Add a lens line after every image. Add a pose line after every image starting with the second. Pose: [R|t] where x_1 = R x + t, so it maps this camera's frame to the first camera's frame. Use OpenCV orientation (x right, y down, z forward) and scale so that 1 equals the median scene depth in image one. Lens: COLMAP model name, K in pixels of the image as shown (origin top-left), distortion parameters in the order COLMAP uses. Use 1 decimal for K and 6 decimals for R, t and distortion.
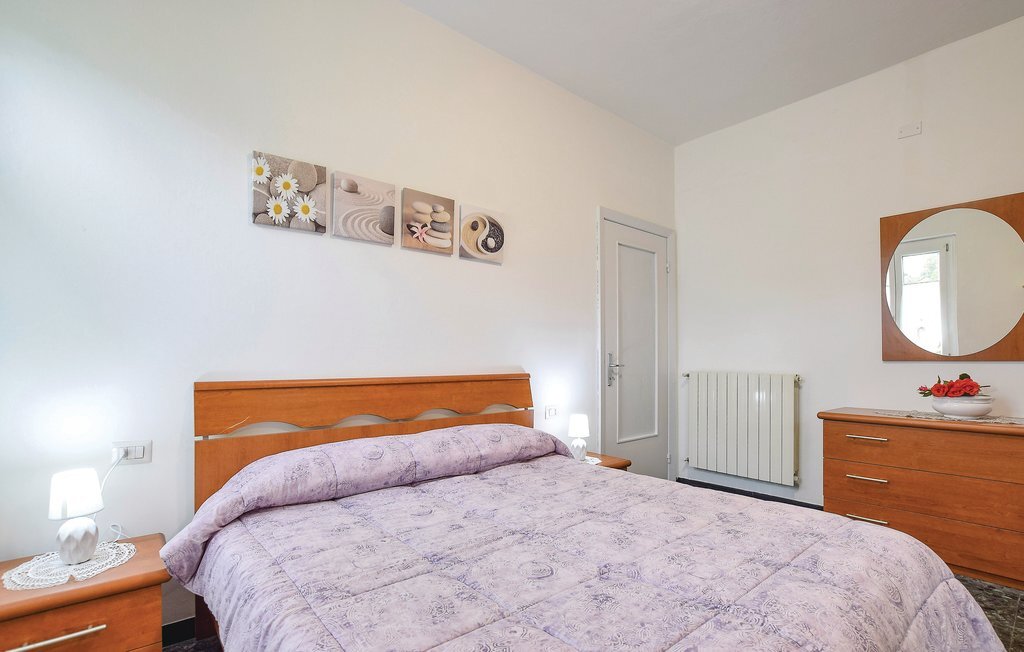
lens RADIAL K [[466.7, 0, 513.3], [0, 466.7, 350.0], [0, 0, 1]] dist [-0.030243, -0.000192]
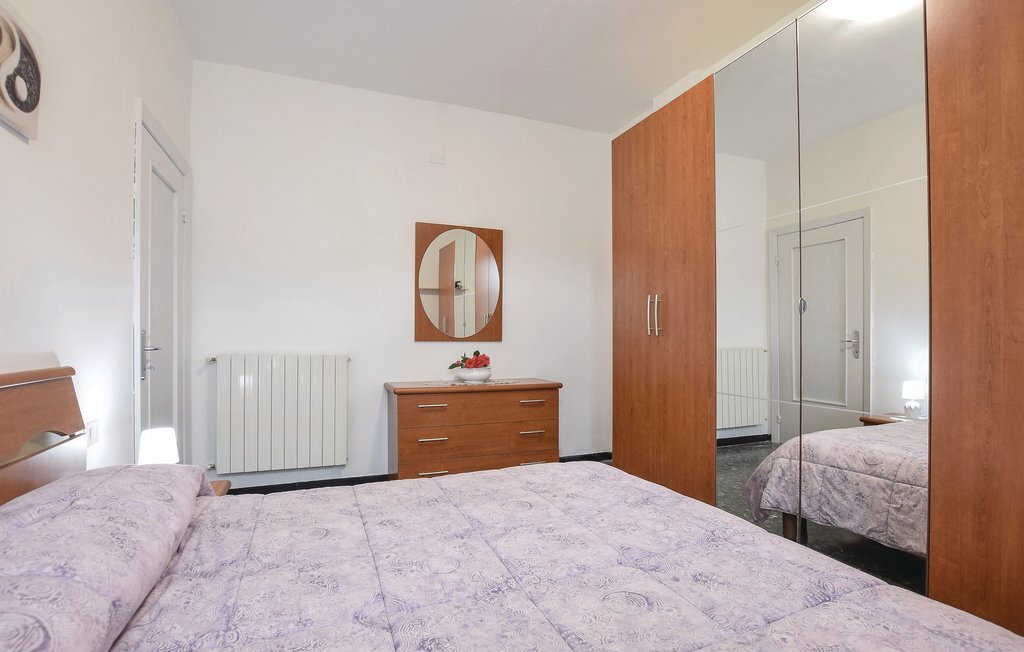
lens RADIAL K [[481.3, 0, 509.3], [0, 481.3, 339.4], [0, 0, 1]] dist [-0.031349, -0.000007]
pose [[0.306422, 0.001431, 0.951895, -0.378577], [-0.023225, 0.999712, 0.005974, 0.006208], [-0.951612, -0.023939, 0.306367, 0.443856]]
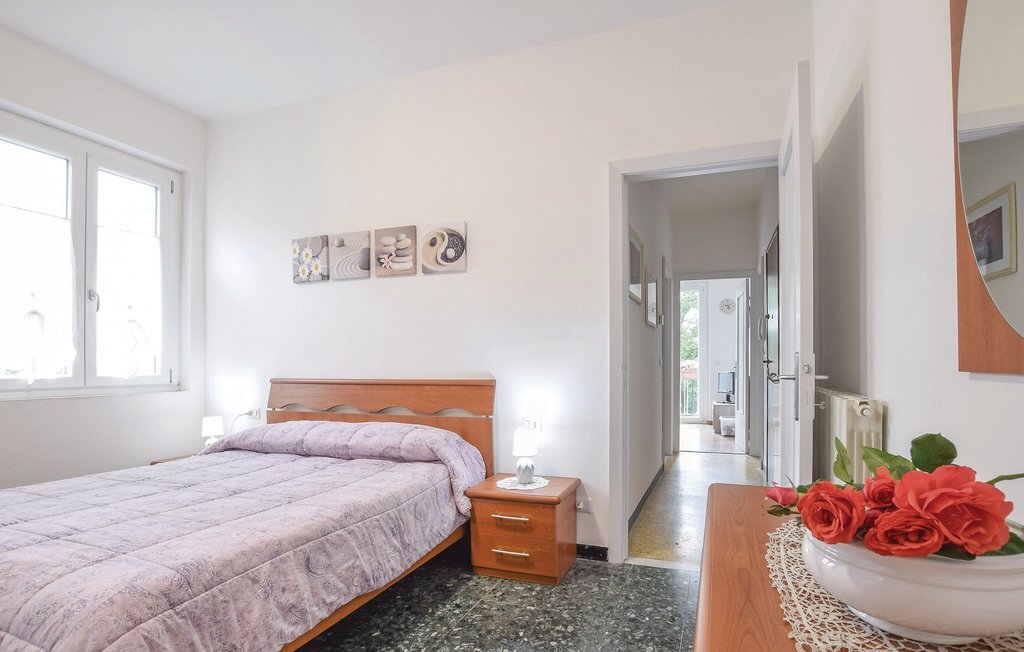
lens RADIAL K [[464.7, 0, 512.9], [0, 464.7, 361.5], [0, 0, 1]] dist [-0.001043, -0.000040]
pose [[0.514742, -0.006361, -0.857321, 1.033841], [0.020547, 0.999777, 0.004919, 0.010958], [0.857099, -0.020147, 0.514758, 0.657265]]
